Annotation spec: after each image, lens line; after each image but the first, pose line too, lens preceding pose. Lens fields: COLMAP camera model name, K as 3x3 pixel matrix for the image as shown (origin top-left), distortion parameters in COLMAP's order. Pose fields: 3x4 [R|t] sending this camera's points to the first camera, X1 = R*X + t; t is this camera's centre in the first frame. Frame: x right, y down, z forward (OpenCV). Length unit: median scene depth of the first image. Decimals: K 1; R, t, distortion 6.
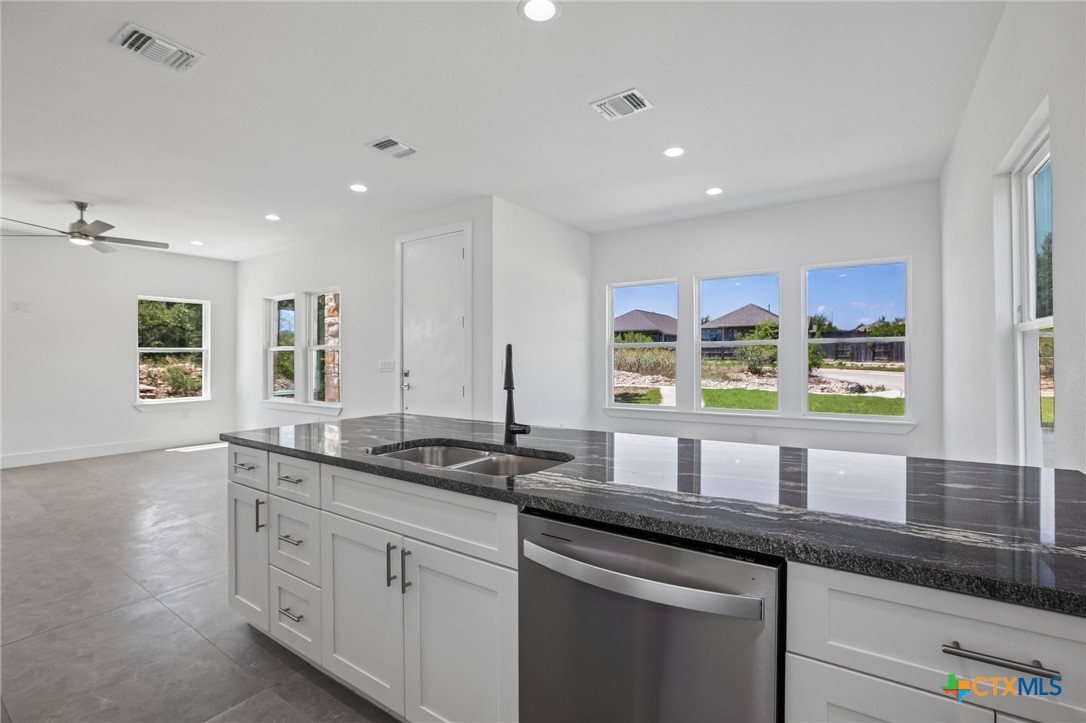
lens RADIAL K [[487.1, 0, 547.5], [0, 487.1, 353.5], [0, 0, 1]] dist [-0.021795, 0.000301]
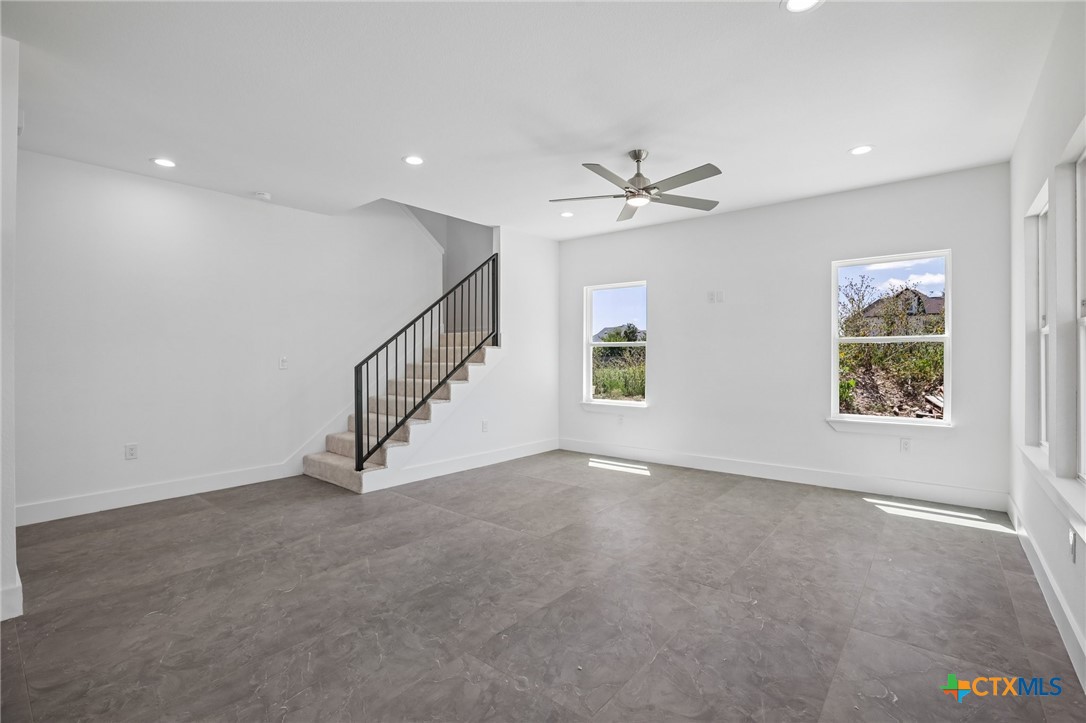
lens RADIAL K [[490.5, 0, 543.0], [0, 490.5, 361.5], [0, 0, 1]] dist [-0.058814, 0.018598]
pose [[-0.097910, 0.015206, -0.995079, -0.112925], [0.011162, 0.999837, 0.014181, 0.007480], [0.995133, -0.009718, -0.098064, 0.578978]]
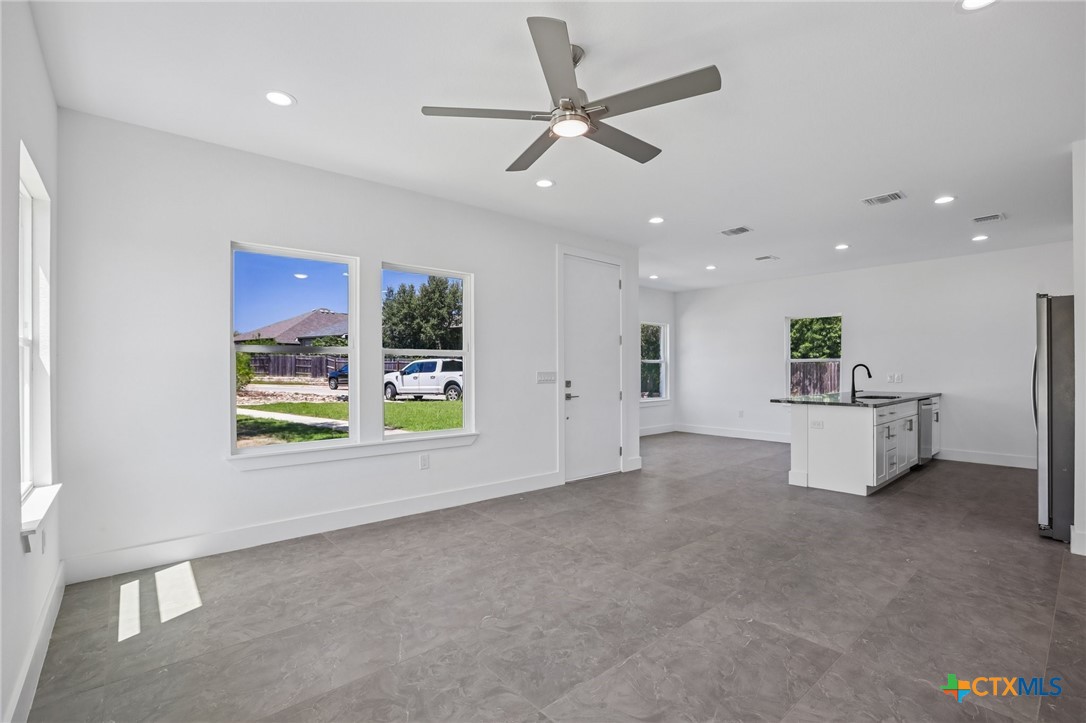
lens RADIAL K [[495.0, 0, 545.4], [0, 495.0, 354.5], [0, 0, 1]] dist [-0.055903, 0.019081]
pose [[0.260639, 0.034732, 0.964811, -0.937618], [-0.007145, 0.999395, -0.034046, 0.010596], [-0.965410, 0.001980, 0.260729, 0.559342]]
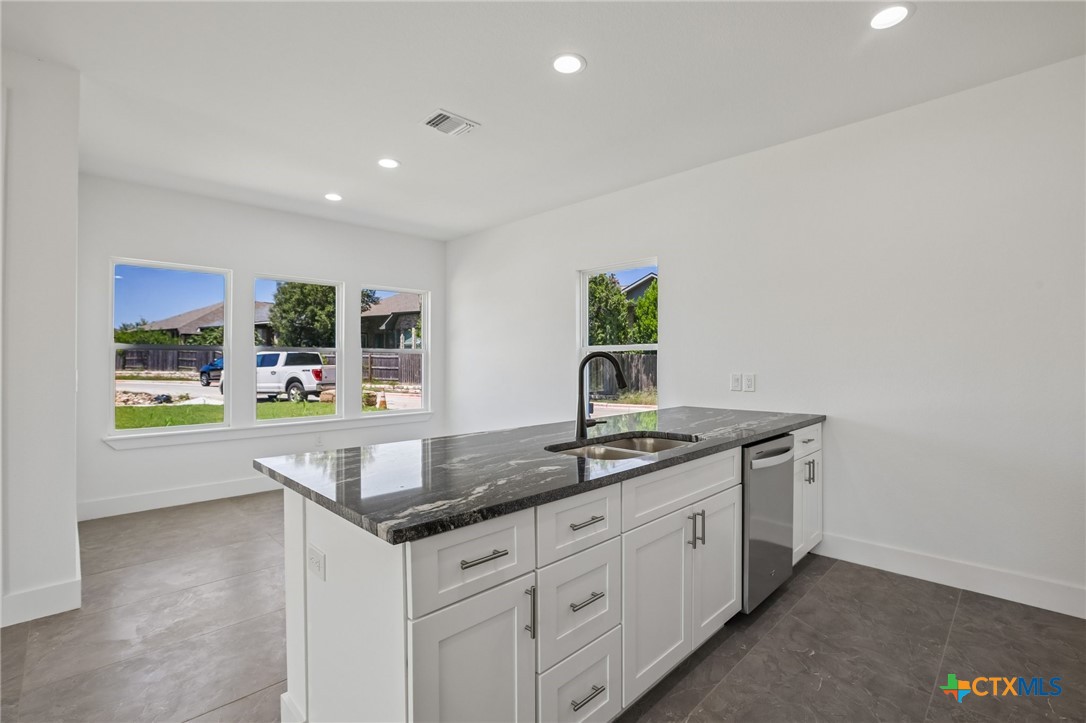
lens RADIAL K [[487.1, 0, 547.5], [0, 487.1, 353.5], [0, 0, 1]] dist [-0.021795, 0.000301]
pose [[0.187210, 0.024854, 0.982005, -0.338715], [-0.007613, 0.999687, -0.023850, 0.004109], [-0.982290, -0.003011, 0.187340, 0.239514]]
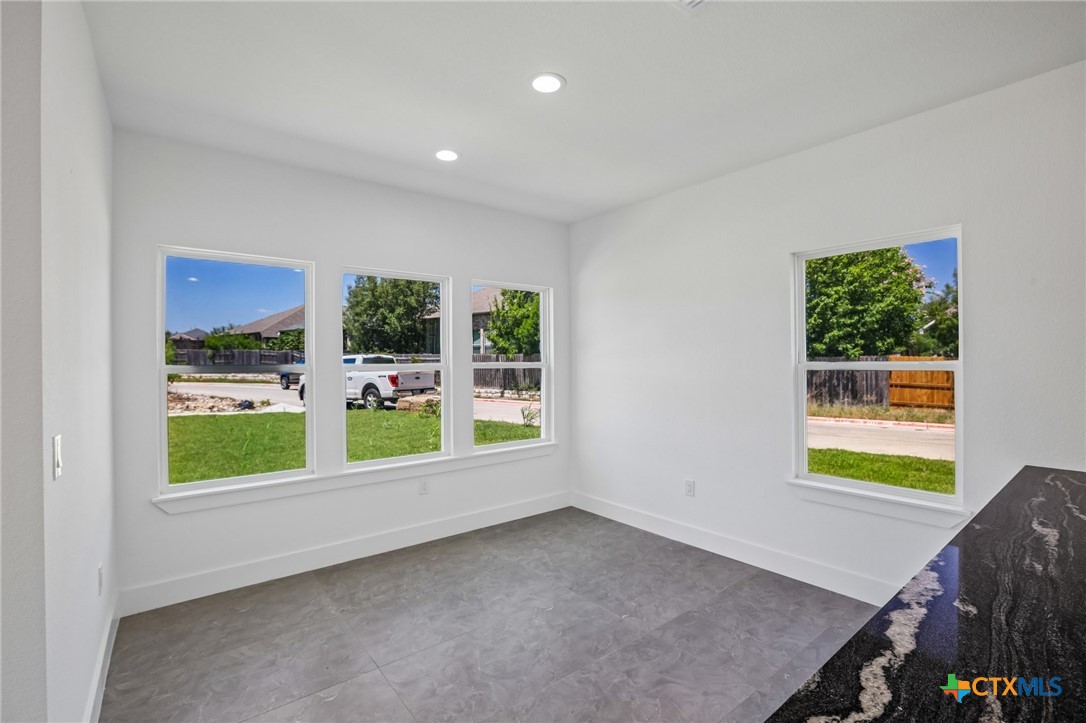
lens RADIAL K [[493.2, 0, 551.0], [0, 493.2, 361.1], [0, 0, 1]] dist [-0.051981, 0.014731]
pose [[0.301140, 0.007040, 0.953554, -0.182689], [-0.003677, 0.999974, -0.006221, -0.019299], [-0.953573, -0.001633, 0.301158, 0.396803]]
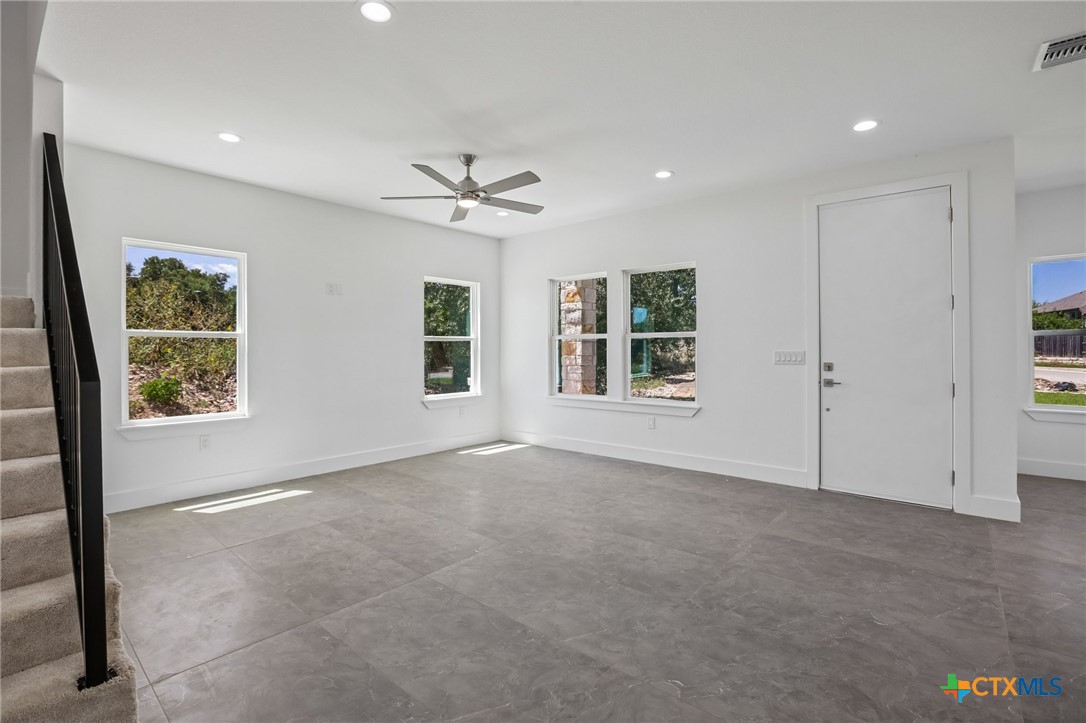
lens RADIAL K [[495.0, 0, 545.4], [0, 495.0, 354.5], [0, 0, 1]] dist [-0.055903, 0.019081]
pose [[0.993364, 0.004386, -0.114928, -0.476426], [-0.002308, 0.999831, 0.018211, 0.004937], [0.114989, -0.017825, 0.993207, 0.111102]]
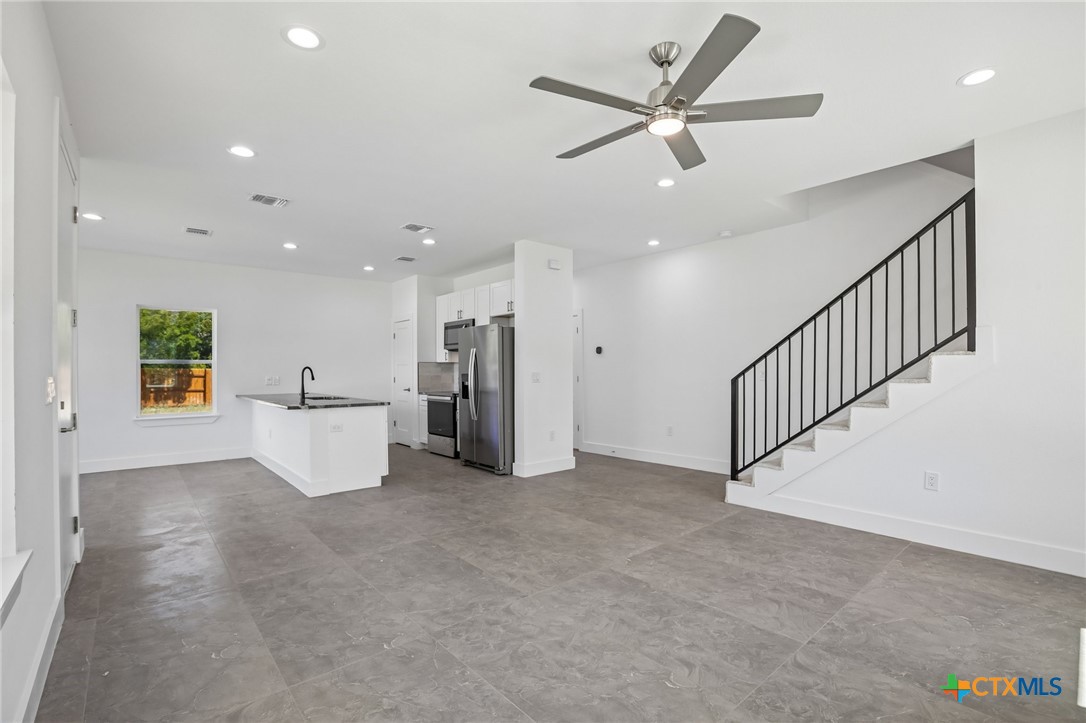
lens RADIAL K [[493.2, 0, 551.0], [0, 493.2, 361.1], [0, 0, 1]] dist [-0.051981, 0.014731]
pose [[-0.966781, 0.016596, 0.255066, -0.627531], [0.009747, 0.999558, -0.028092, 0.012488], [-0.255419, -0.024673, -0.966515, 0.954771]]
